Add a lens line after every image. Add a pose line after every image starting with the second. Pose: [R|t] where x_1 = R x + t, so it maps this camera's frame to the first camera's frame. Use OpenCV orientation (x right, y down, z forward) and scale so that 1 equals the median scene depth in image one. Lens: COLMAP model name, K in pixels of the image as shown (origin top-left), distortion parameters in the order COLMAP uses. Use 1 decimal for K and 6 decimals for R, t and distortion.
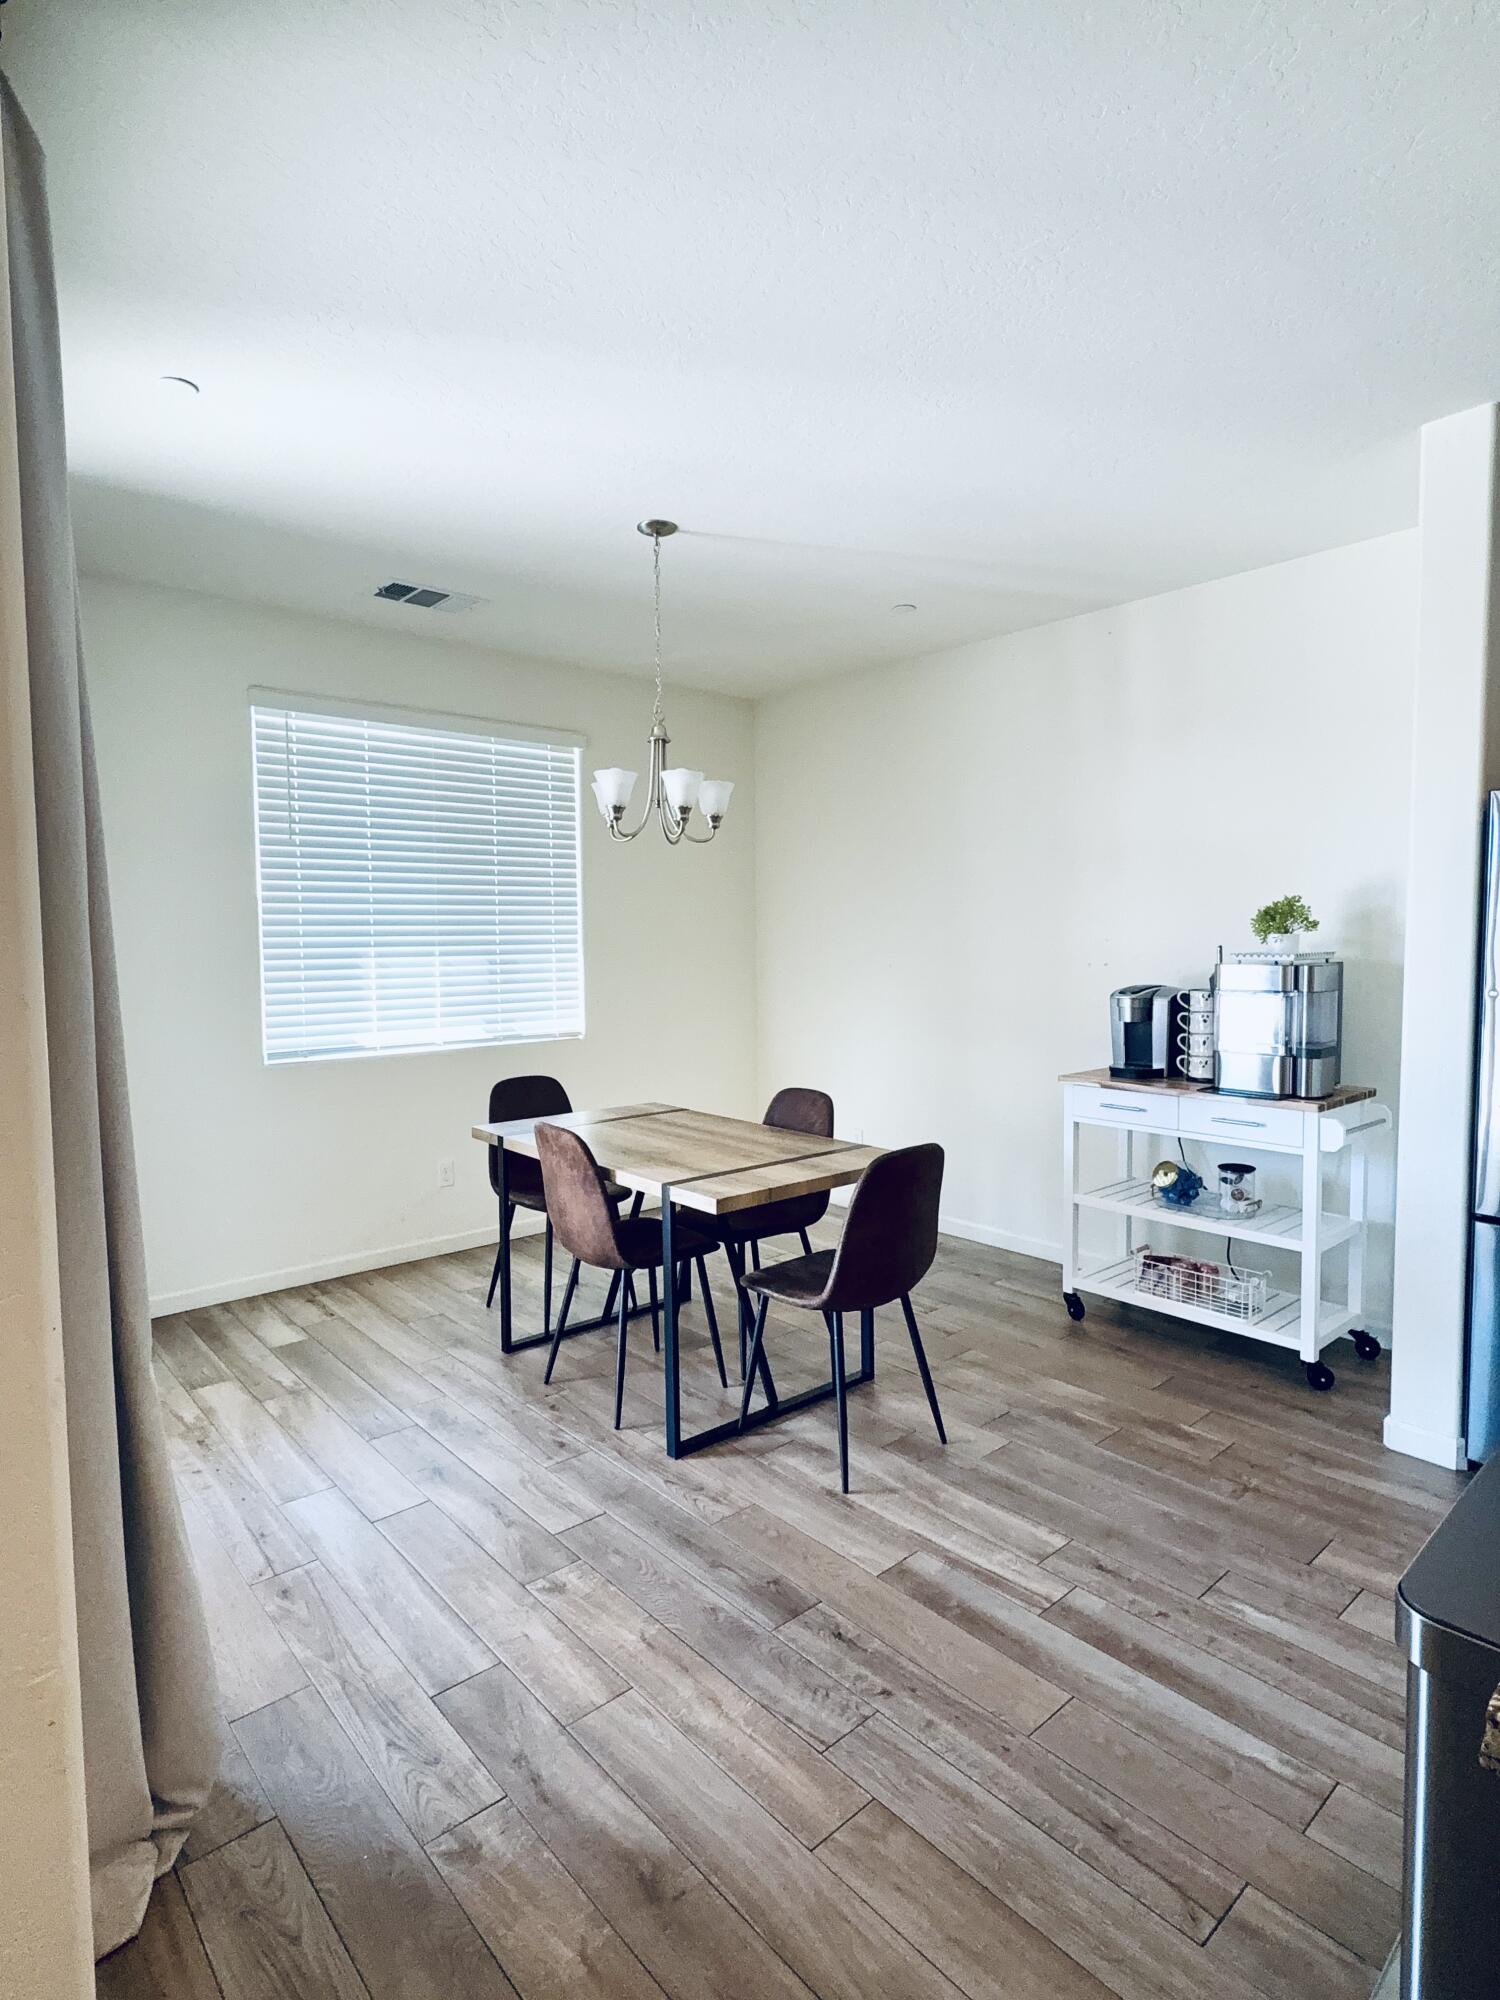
lens RADIAL K [[1044.2, 0, 750.0], [0, 1044.2, 1000.0], [0, 0, 1]] dist [0.001249, 0.000205]
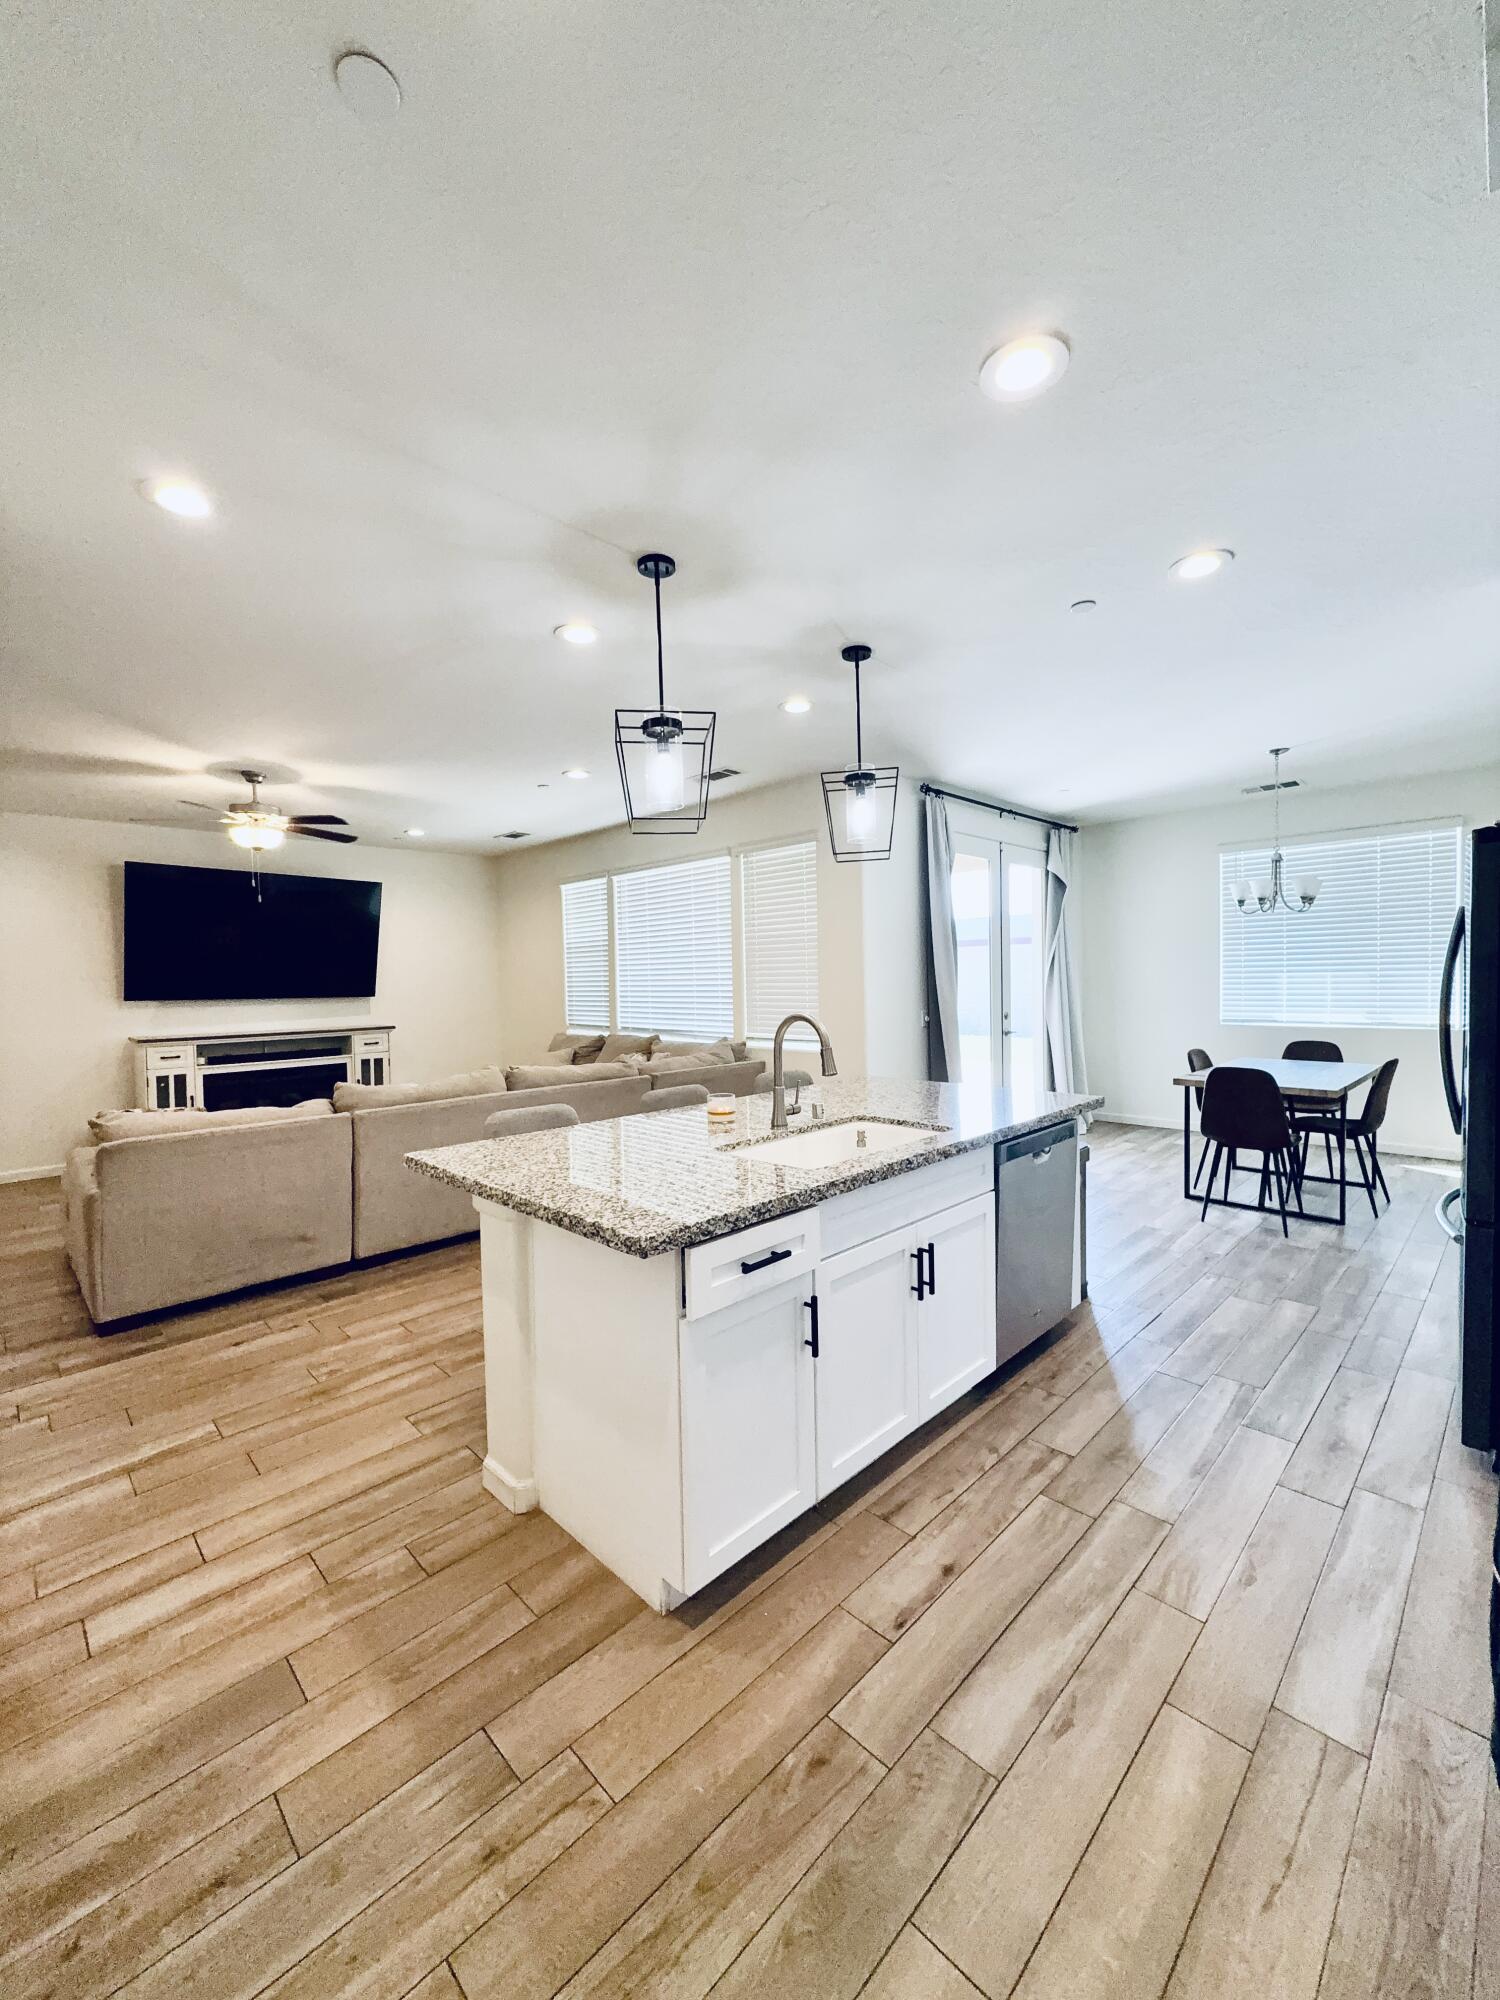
lens RADIAL K [[797.4, 0, 750.0], [0, 797.4, 1000.0], [0, 0, 1]] dist [0.000499, 0.000090]
pose [[0.060762, 0.038938, -0.997392, 1.666020], [-0.040123, 0.998526, 0.036538, -0.009898], [0.997346, 0.037798, 0.062235, -0.055753]]
